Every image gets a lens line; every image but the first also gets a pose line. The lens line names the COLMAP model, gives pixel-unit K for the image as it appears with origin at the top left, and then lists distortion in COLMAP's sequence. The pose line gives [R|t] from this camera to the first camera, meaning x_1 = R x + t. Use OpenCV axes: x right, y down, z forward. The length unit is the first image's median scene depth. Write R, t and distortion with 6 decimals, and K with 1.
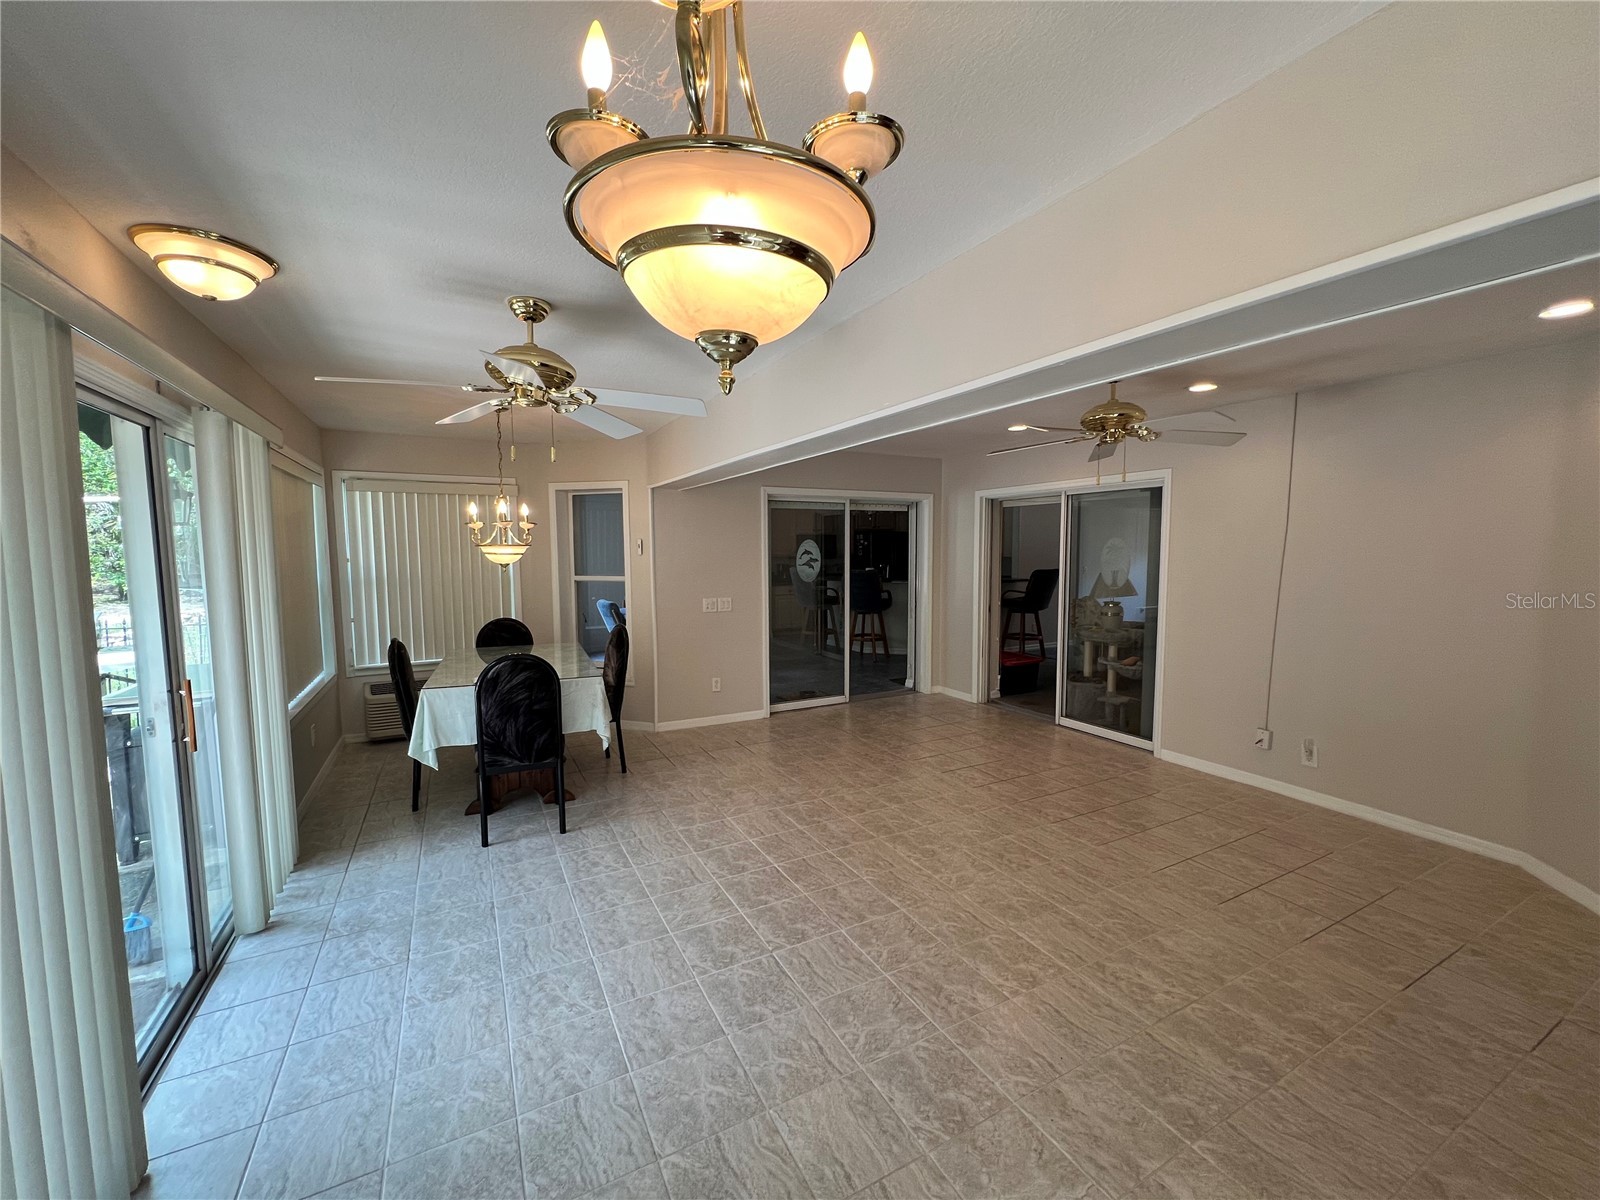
lens RADIAL K [[644.2, 0, 796.3], [0, 644.2, 607.6], [0, 0, 1]] dist [-0.000156, 0.000138]
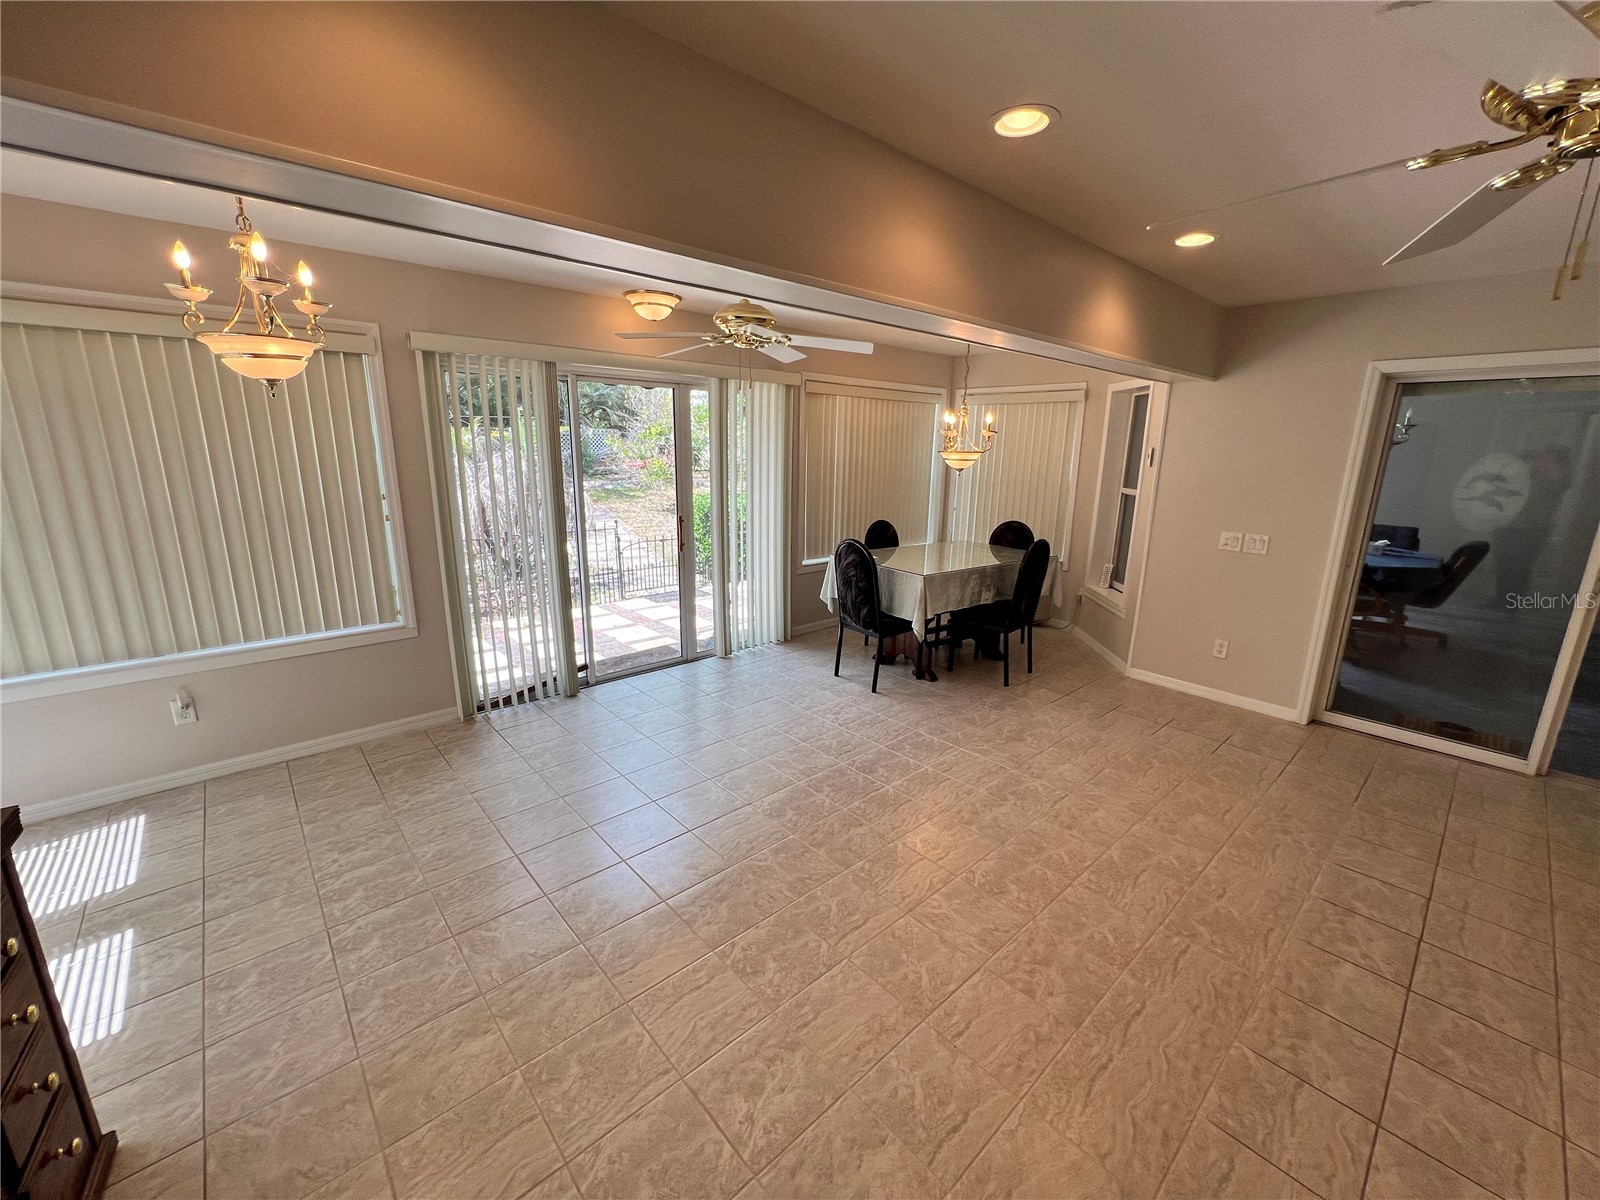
lens RADIAL K [[643.3, 0, 800.7], [0, 643.3, 595.6], [0, 0, 1]] dist [-0.002486, 0.000064]
pose [[0.238068, 0.227937, -0.944123, 0.684492], [-0.106297, 0.972347, 0.207948, -0.065559], [0.965414, 0.050851, 0.255714, 0.516363]]
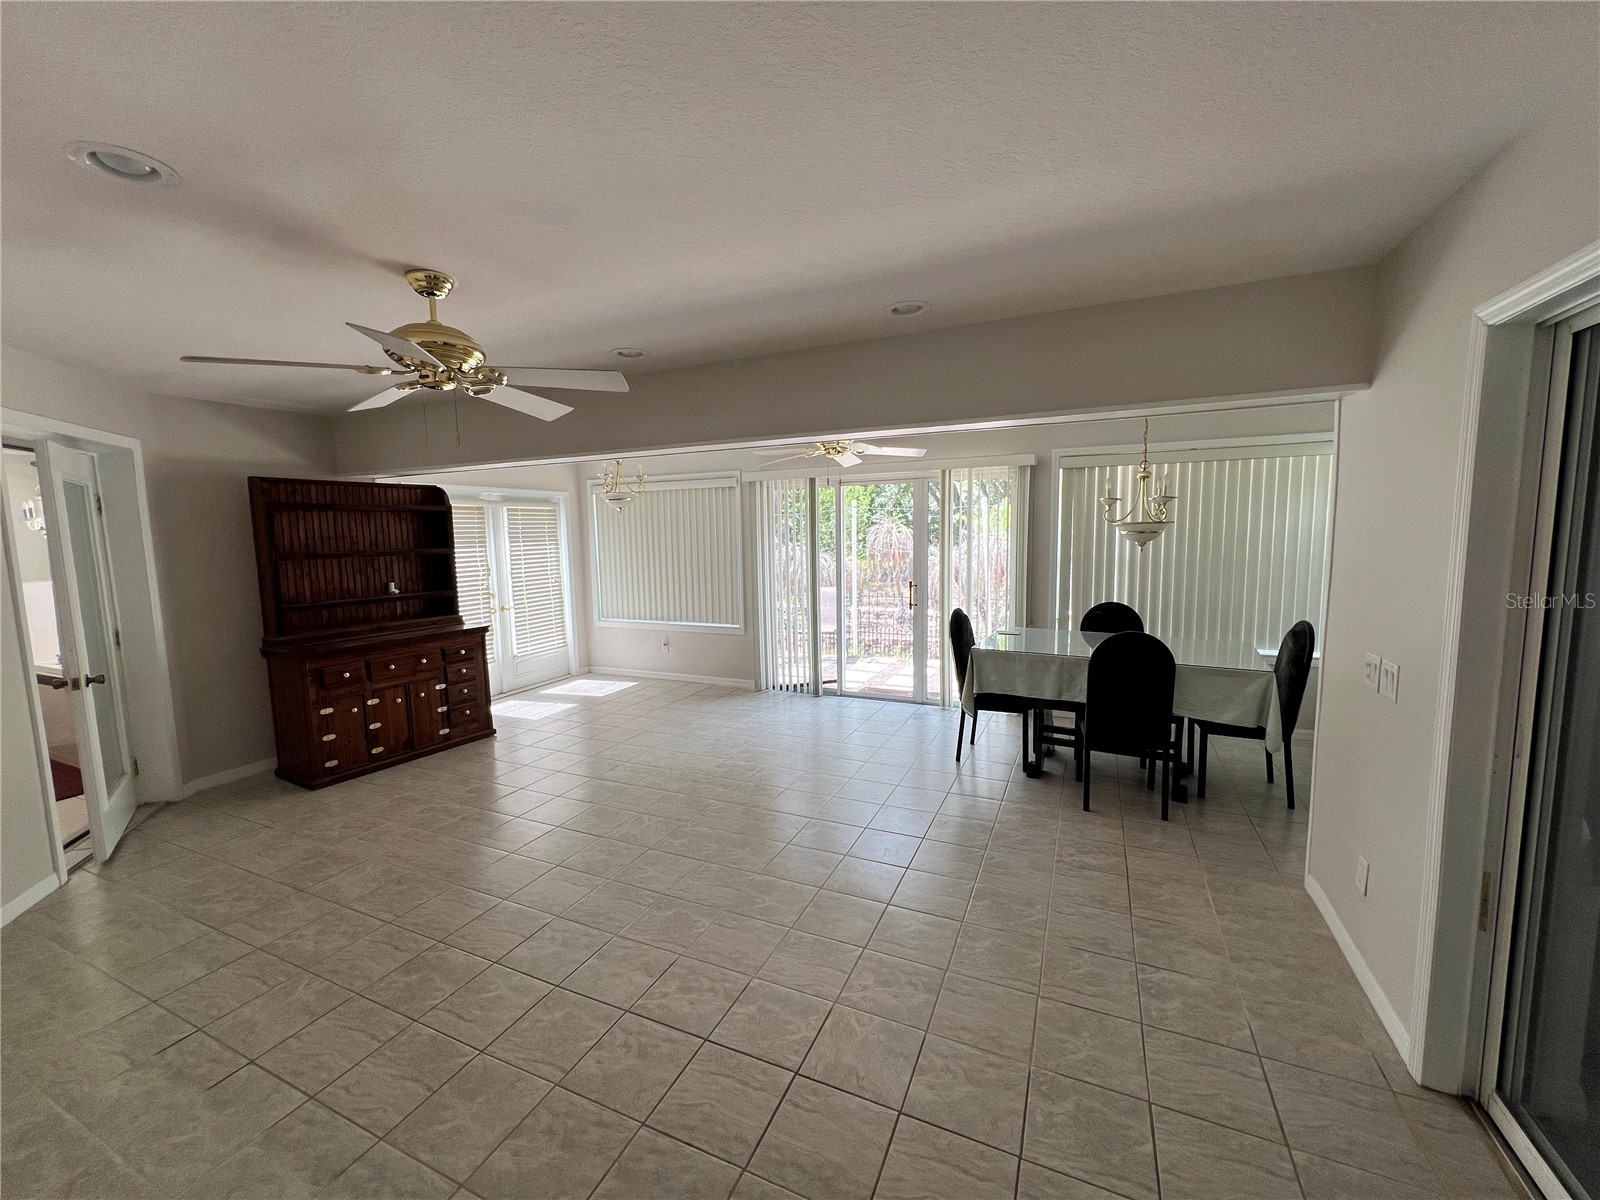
lens RADIAL K [[639.4, 0, 800.0], [0, 639.4, 600.0], [0, 0, 1]] dist [-0.001475, -0.000139]
pose [[-0.794029, 0.083733, -0.602085, 0.565211], [-0.035509, 0.982387, 0.183451, -0.162565], [0.606842, 0.167045, -0.777071, 1.647297]]
